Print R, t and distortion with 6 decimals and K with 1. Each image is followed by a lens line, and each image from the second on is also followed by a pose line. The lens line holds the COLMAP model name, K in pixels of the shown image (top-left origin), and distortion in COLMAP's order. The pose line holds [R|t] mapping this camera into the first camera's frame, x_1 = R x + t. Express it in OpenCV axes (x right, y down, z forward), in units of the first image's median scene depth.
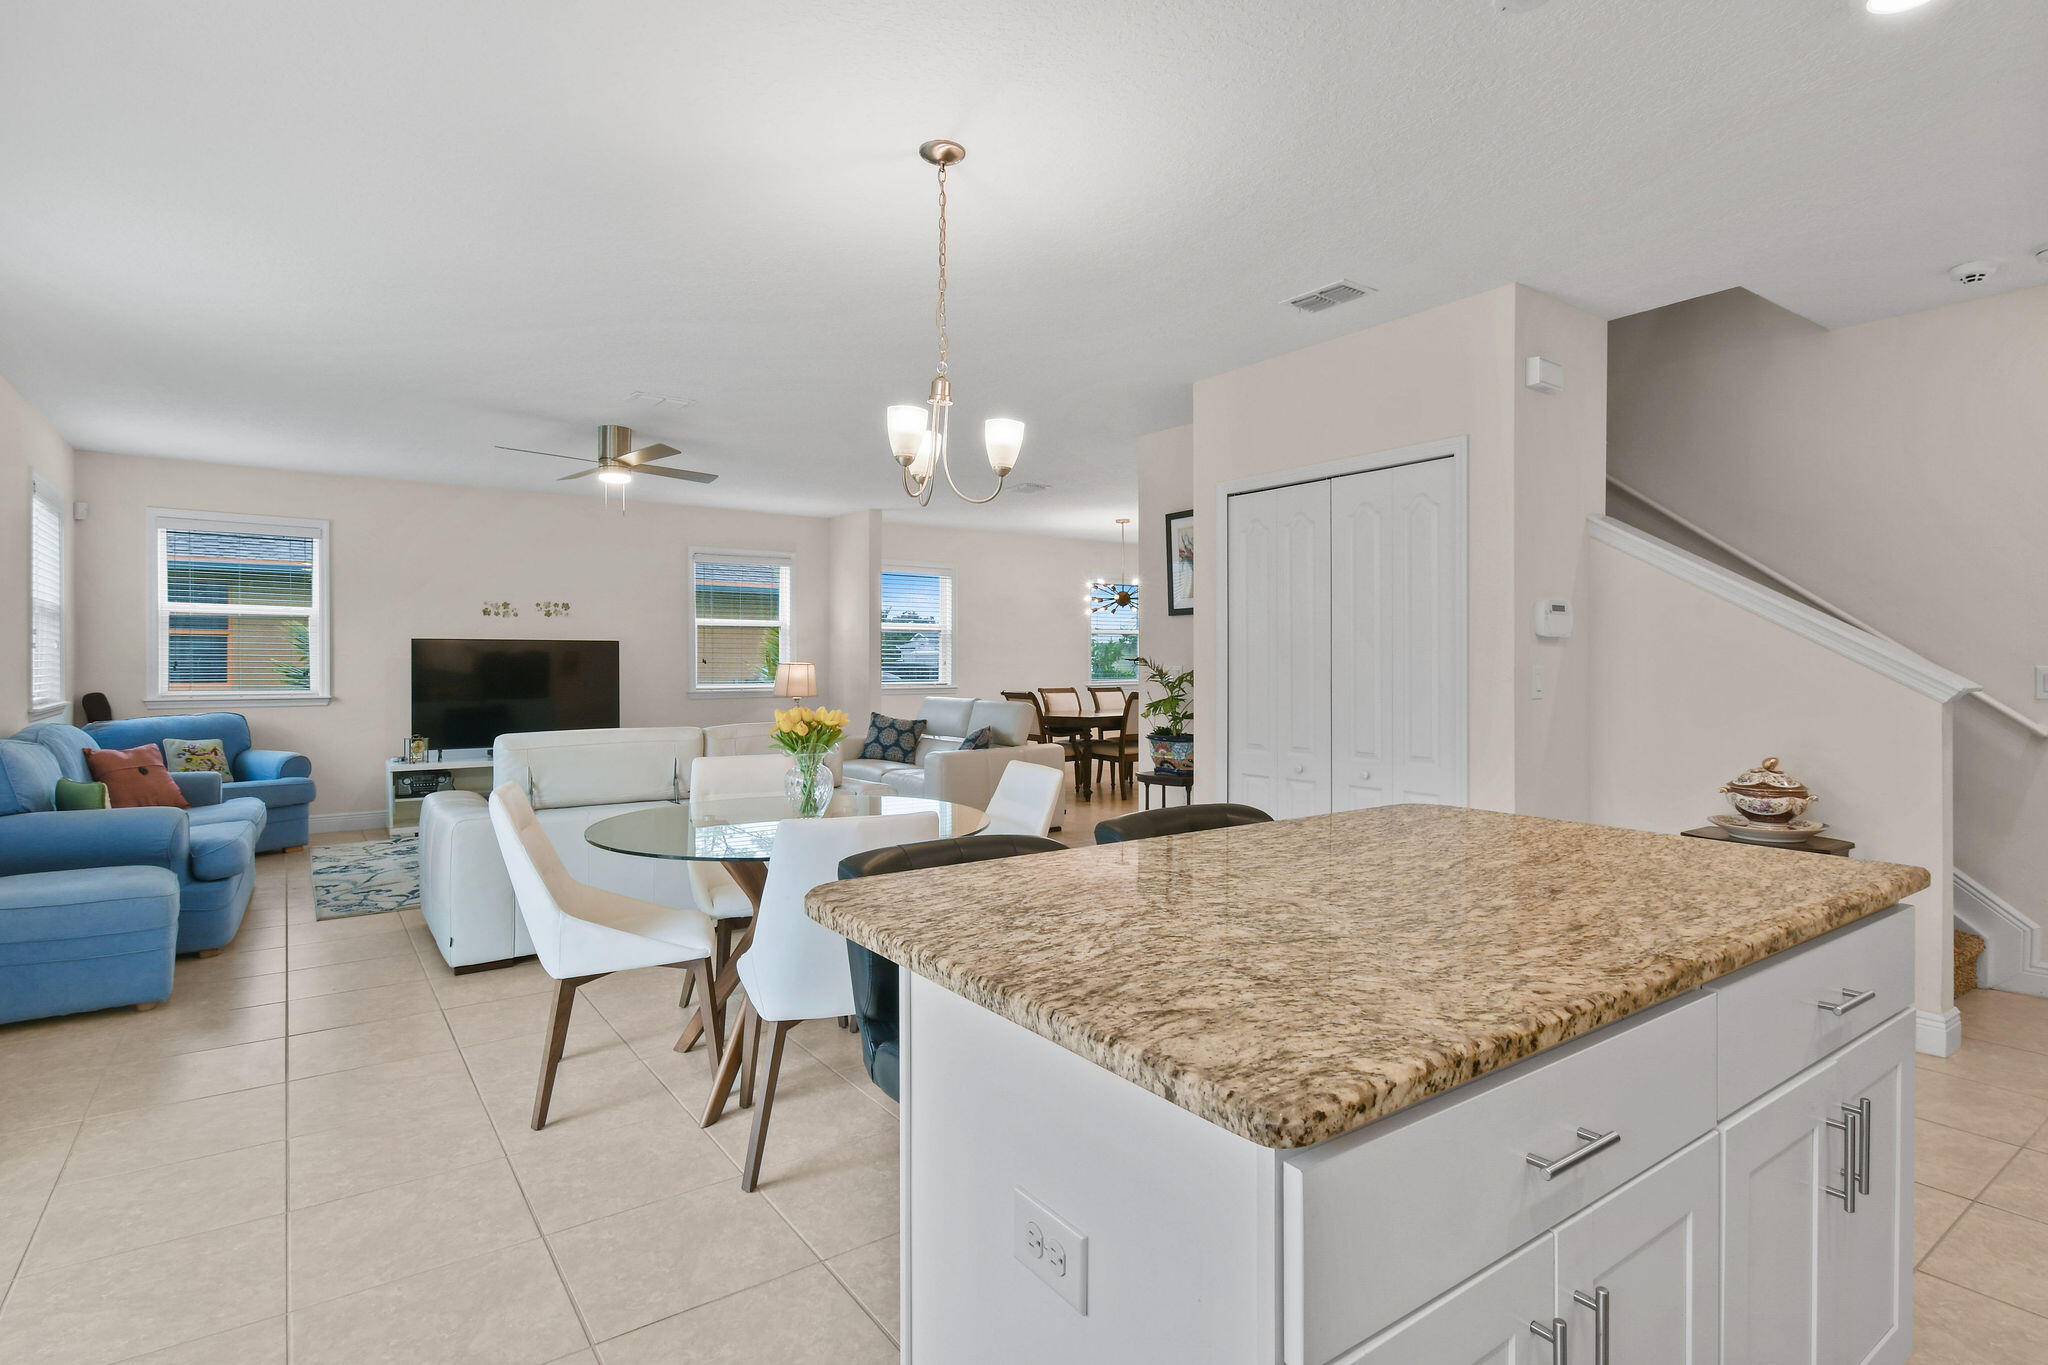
lens RADIAL K [[1008.5, 0, 1044.5], [0, 1008.5, 655.1], [0, 0, 1]] dist [0.001589, -0.000368]
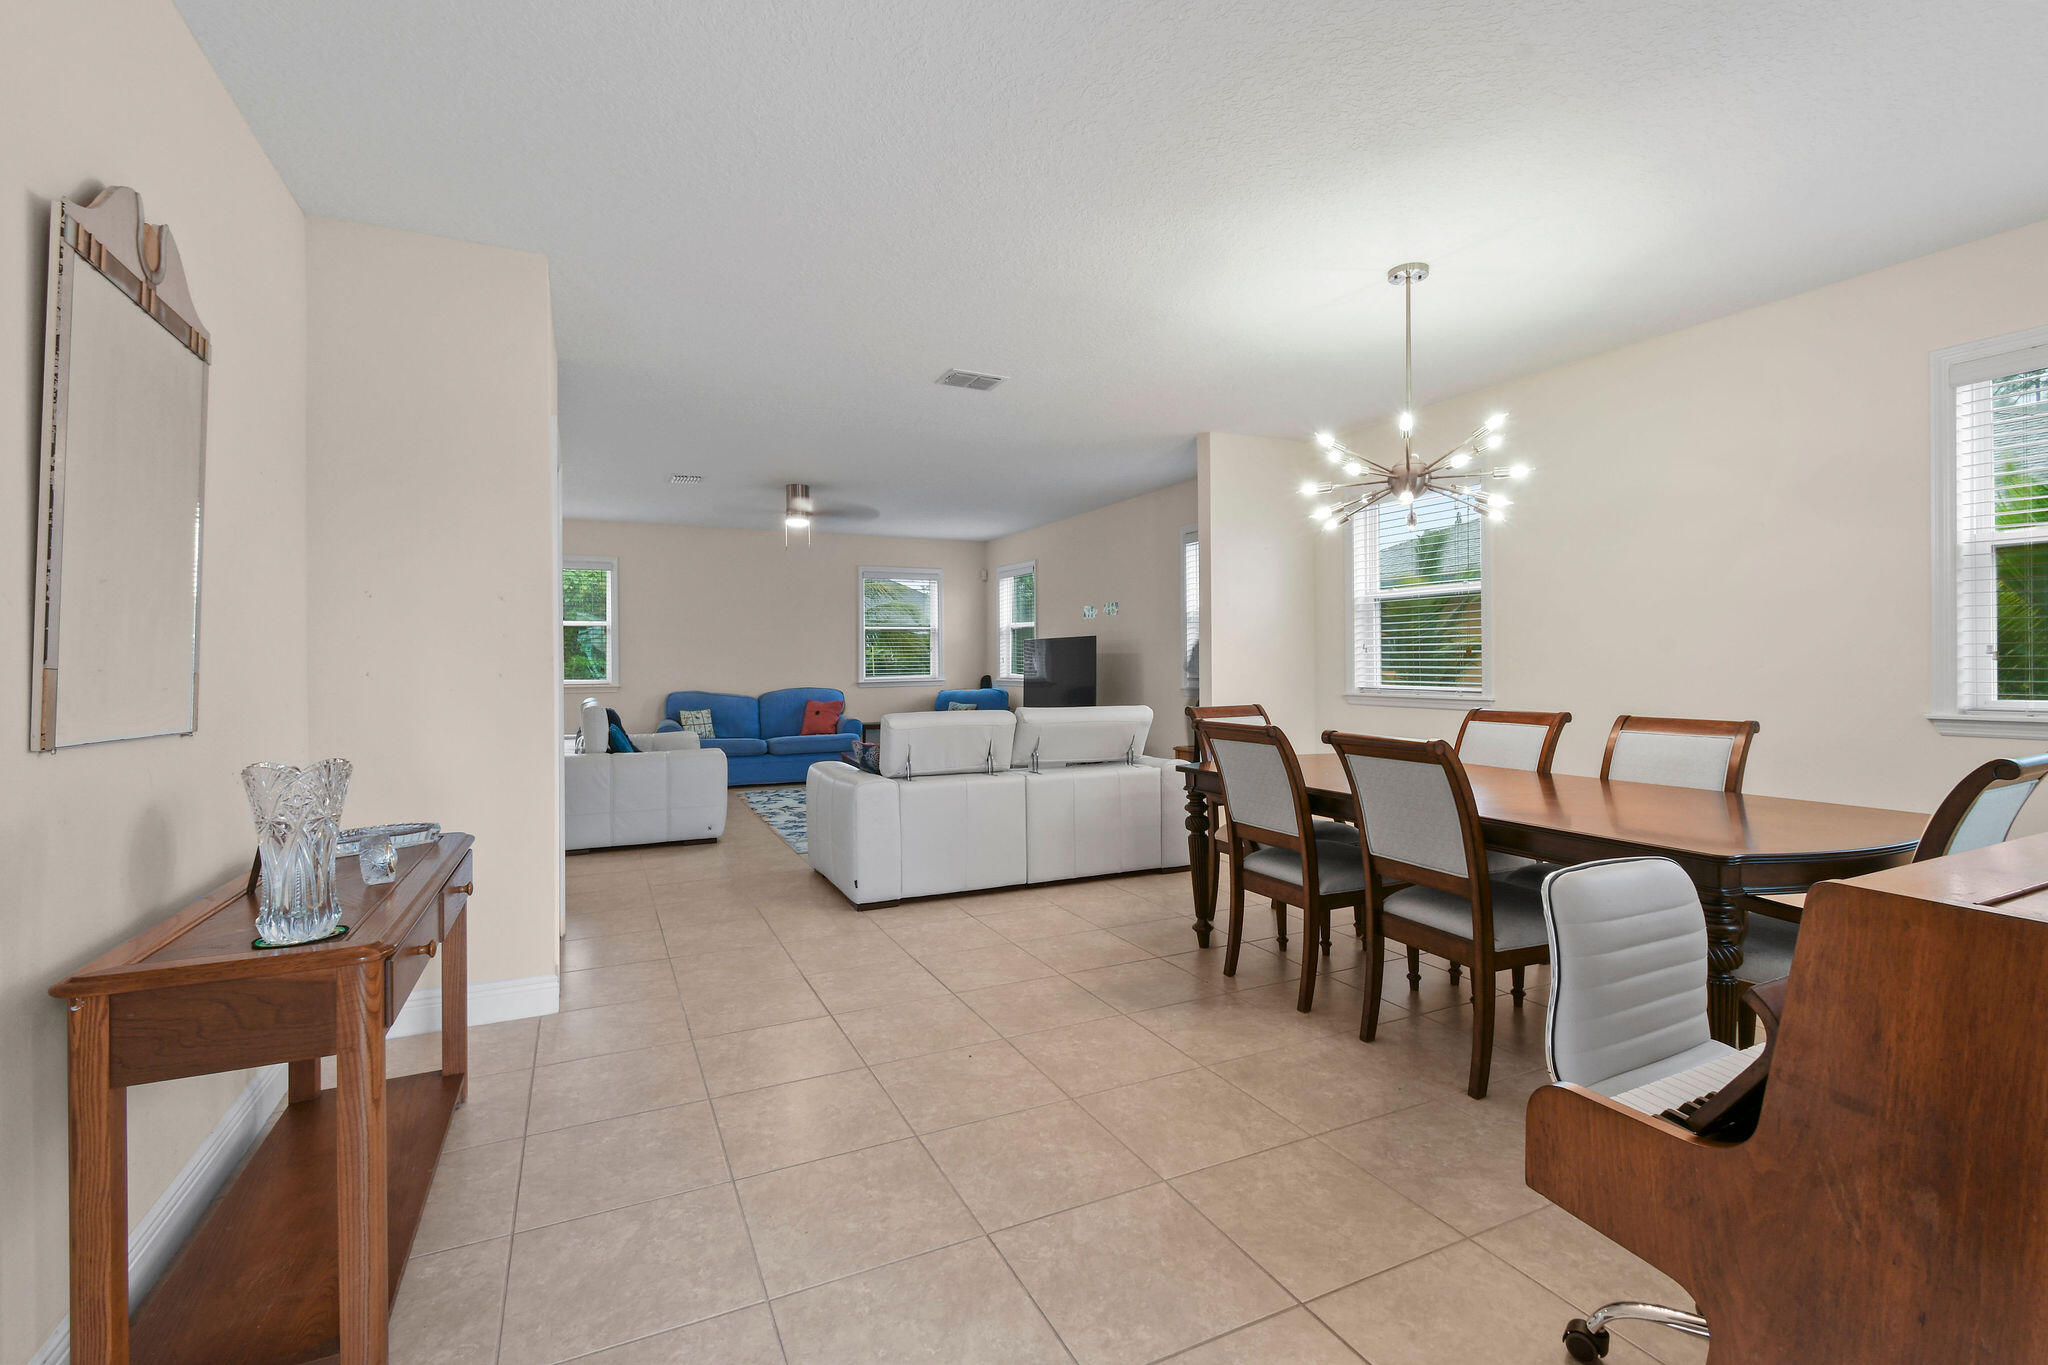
lens RADIAL K [[909.2, 0, 1032.2], [0, 909.2, 664.9], [0, 0, 1]] dist [0.004803, 0.000137]
pose [[-0.181031, 0.004785, -0.983466, 0.676257], [0.016721, 0.999859, 0.001787, 0.017611], [0.983335, -0.016121, -0.181086, 1.441638]]
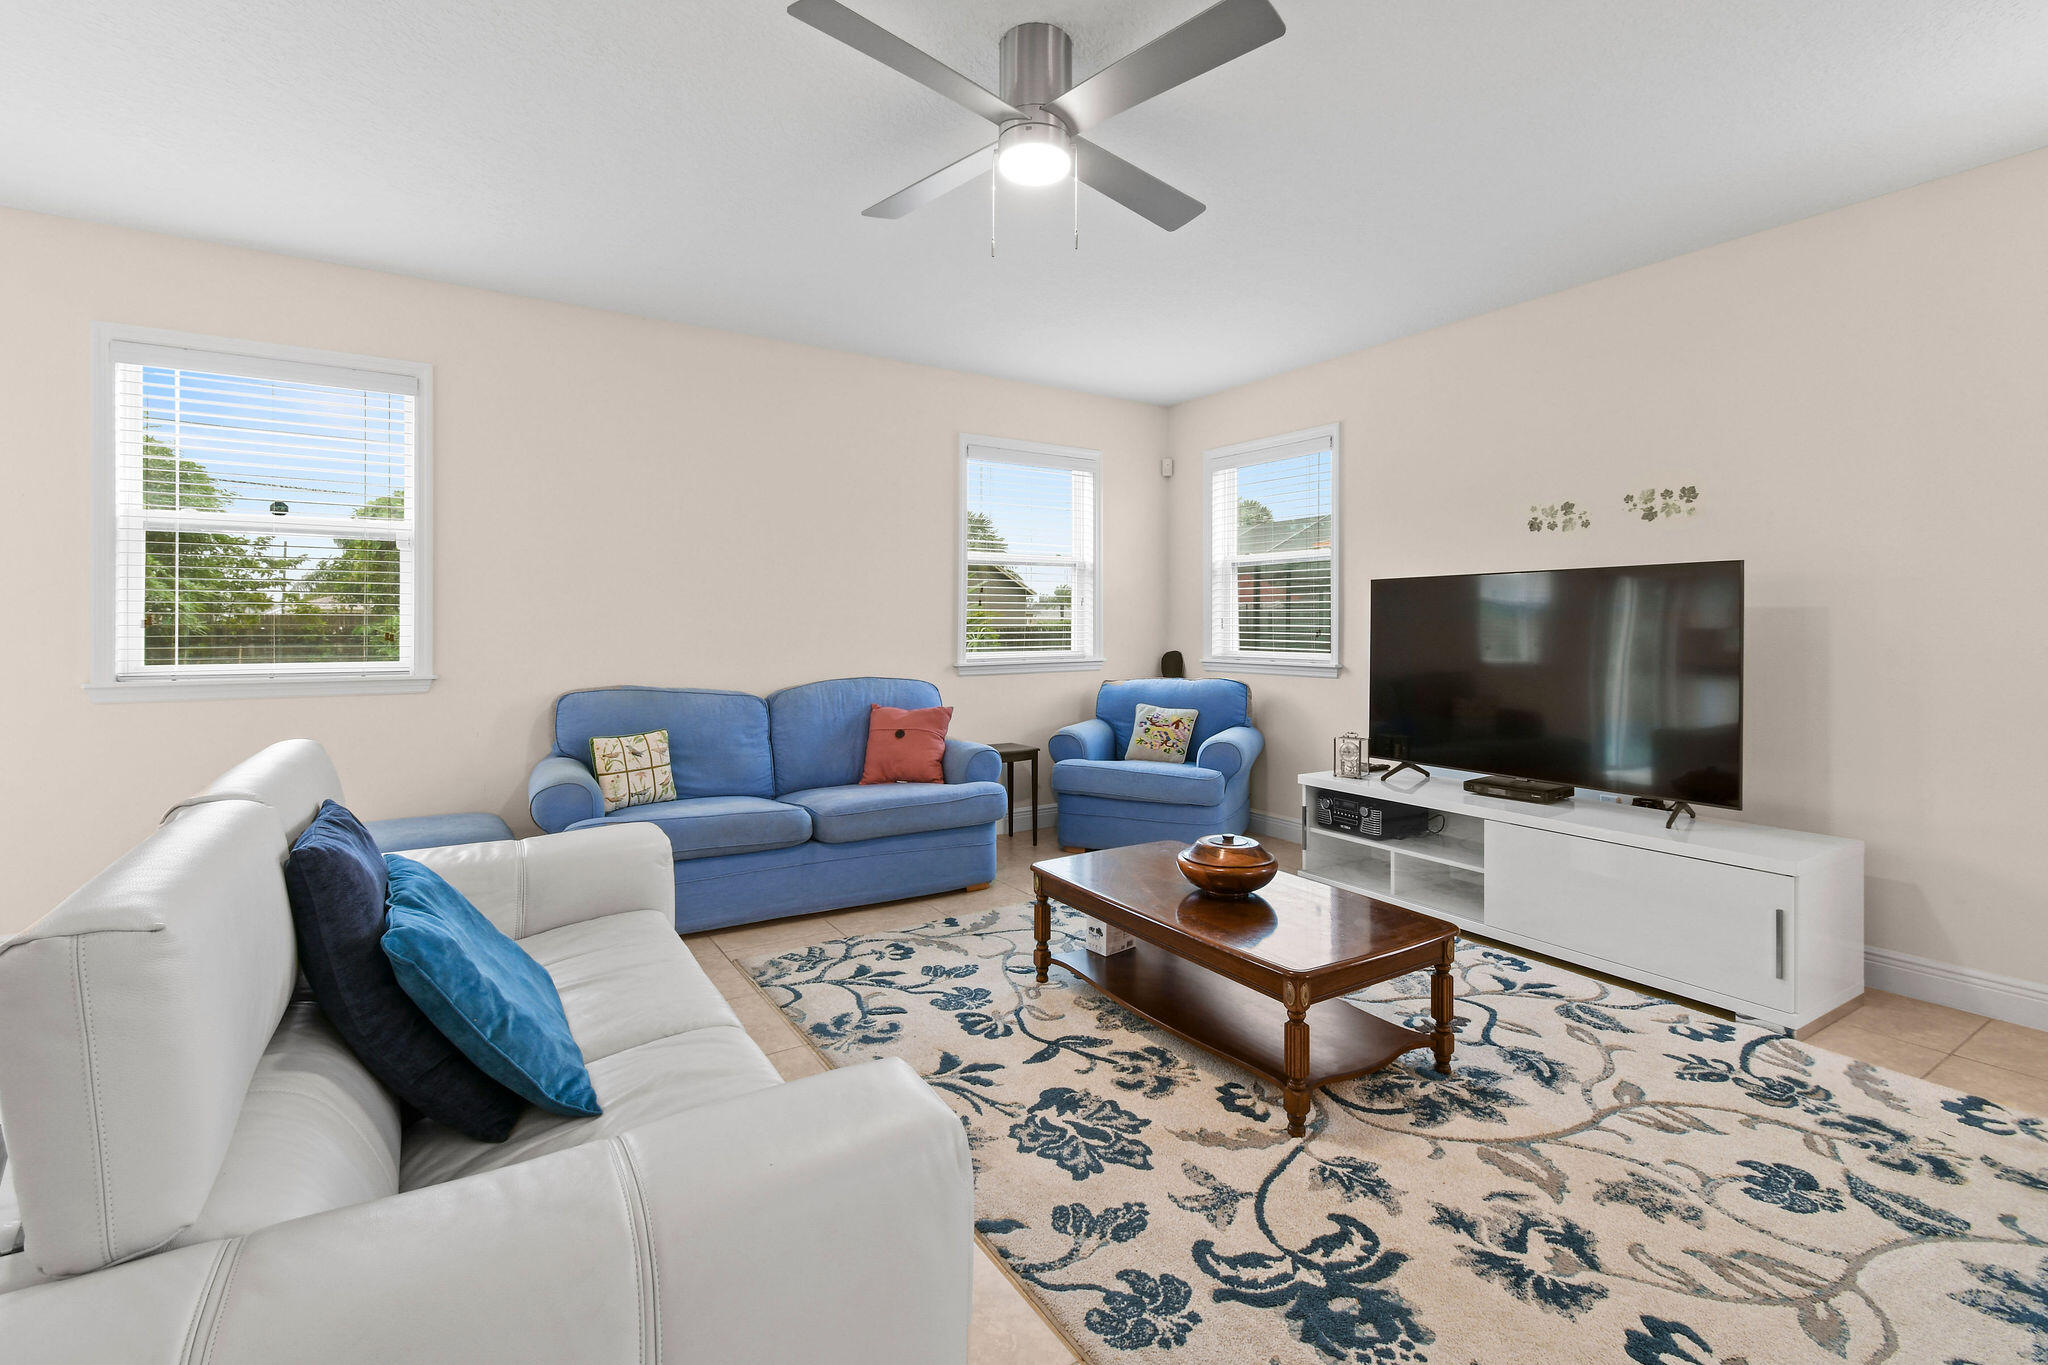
lens RADIAL K [[912.2, 0, 1031.1], [0, 912.2, 649.7], [0, 0, 1]] dist [0.010311, -0.005351]
pose [[-0.066033, 0.024699, -0.997512, -0.048401], [0.008073, 0.999674, 0.024218, 0.013641], [0.997785, -0.006453, -0.066211, 0.966721]]
